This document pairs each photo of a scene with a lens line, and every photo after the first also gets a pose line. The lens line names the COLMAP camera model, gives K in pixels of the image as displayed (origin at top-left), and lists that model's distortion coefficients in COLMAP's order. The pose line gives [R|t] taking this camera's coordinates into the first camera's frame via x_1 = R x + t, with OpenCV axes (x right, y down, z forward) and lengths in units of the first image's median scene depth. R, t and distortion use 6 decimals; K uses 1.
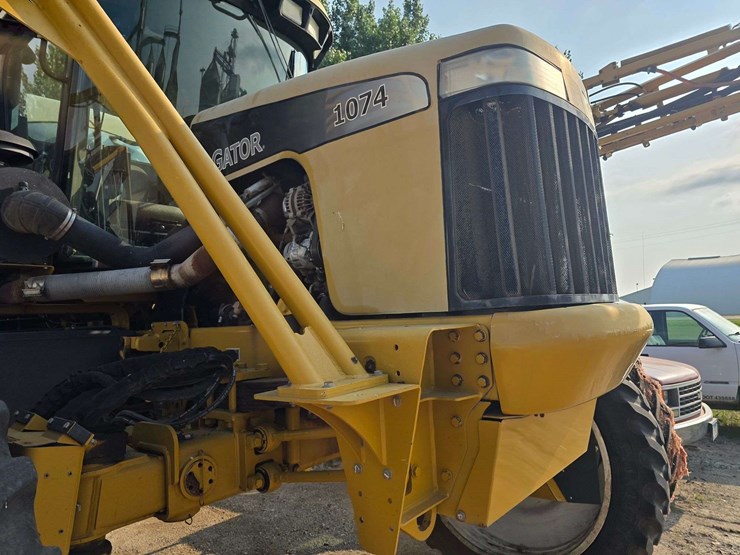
lens RADIAL K [[506.0, 0, 371.5], [0, 506.0, 281.6], [0, 0, 1]] dist [0.059350, -0.058636]
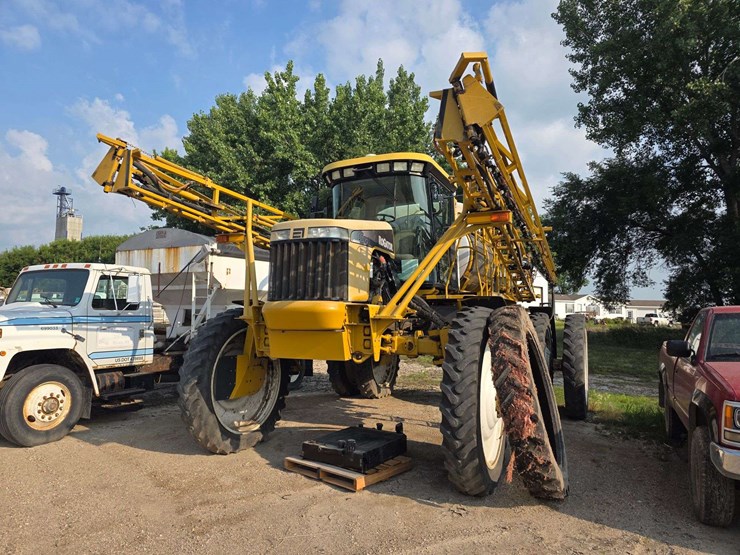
lens RADIAL K [[498.0, 0, 364.6], [0, 498.0, 270.3], [0, 0, 1]] dist [0.057093, -0.054834]
pose [[0.247116, -0.039700, -0.968172, 2.811972], [0.045847, 0.998520, -0.029243, -0.025387], [0.967901, -0.037161, 0.248571, 0.519454]]
